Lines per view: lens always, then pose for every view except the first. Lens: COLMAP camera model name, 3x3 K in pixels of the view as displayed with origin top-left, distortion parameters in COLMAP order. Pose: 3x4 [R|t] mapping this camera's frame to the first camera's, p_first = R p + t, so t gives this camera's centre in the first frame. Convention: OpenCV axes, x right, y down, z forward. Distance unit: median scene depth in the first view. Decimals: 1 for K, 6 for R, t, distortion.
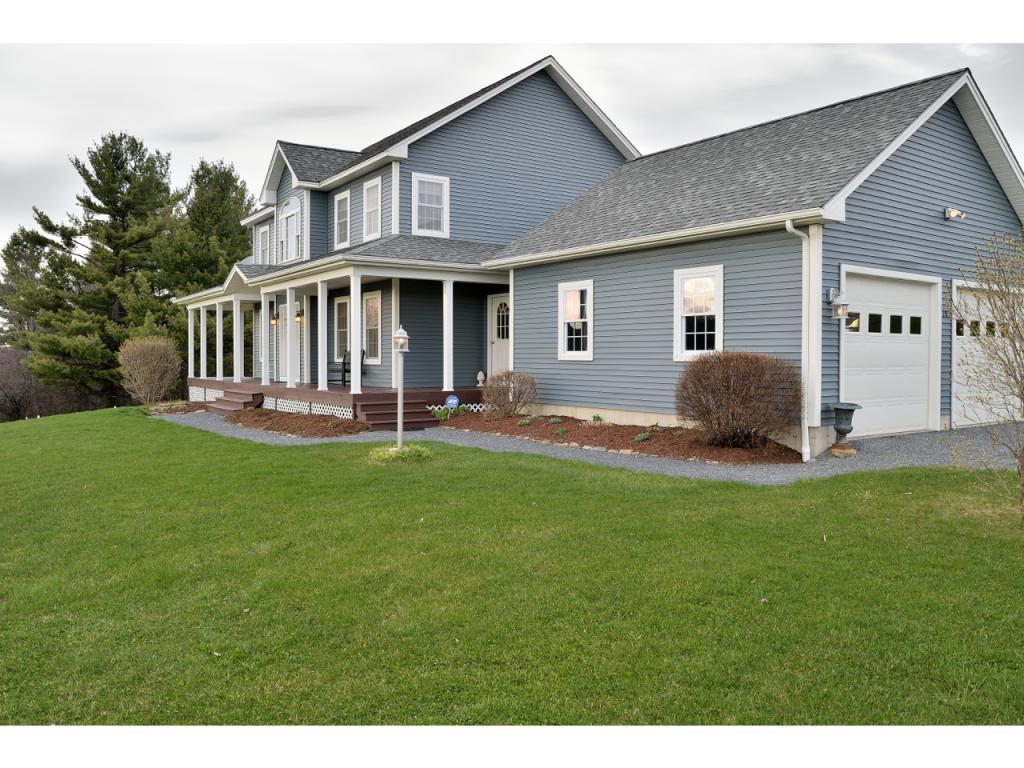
lens RADIAL K [[800.1, 0, 511.0], [0, 800.1, 381.8], [0, 0, 1]] dist [-0.068919, -0.001621]
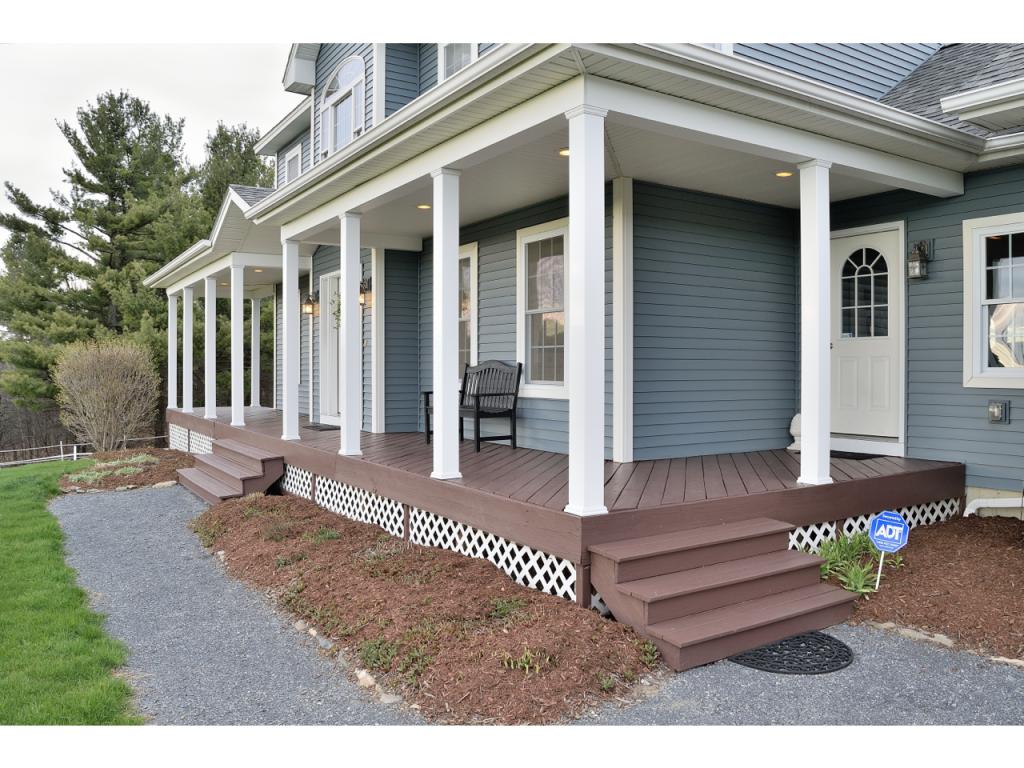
lens RADIAL K [[800.1, 0, 513.0], [0, 800.1, 380.1], [0, 0, 1]] dist [-0.068919, -0.001621]
pose [[0.999267, 0.000506, -0.038288, -0.079062], [-0.001188, 0.999841, -0.017796, -0.010770], [0.038273, 0.017828, 0.999108, 0.264934]]
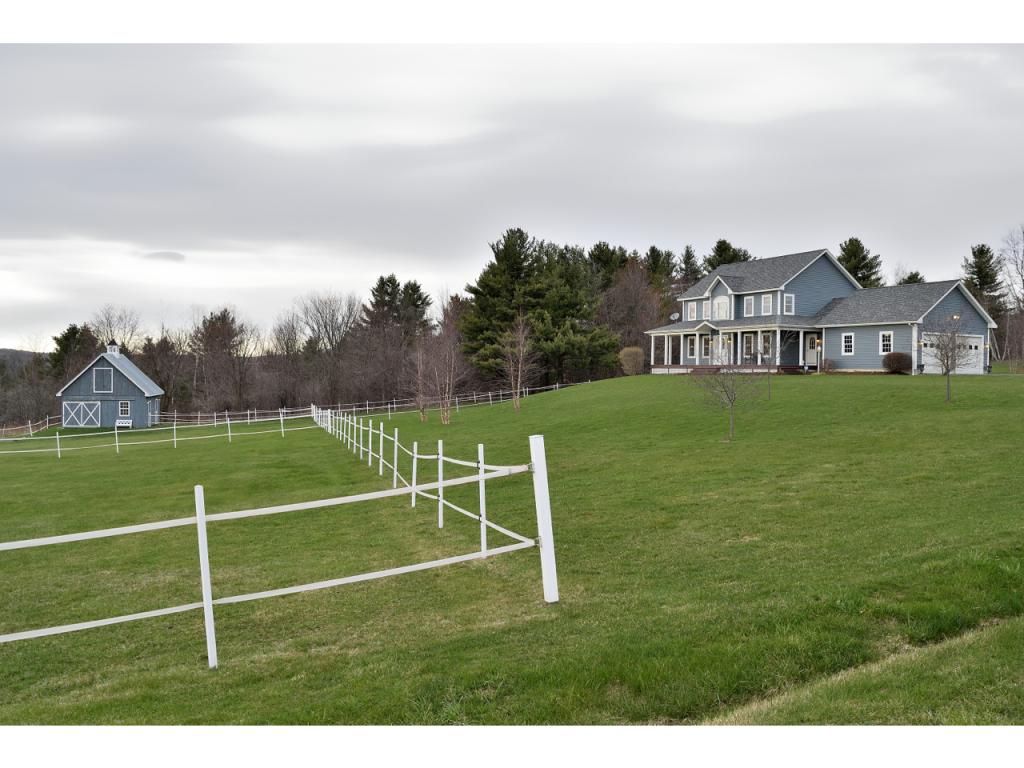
lens RADIAL K [[800.1, 0, 513.8], [0, 800.1, 383.9], [0, 0, 1]] dist [-0.068919, -0.001621]
pose [[0.987585, 0.010974, -0.156701, -0.284329], [-0.012426, 0.999888, -0.008290, 0.050322], [0.156593, 0.010135, 0.987611, -0.917199]]
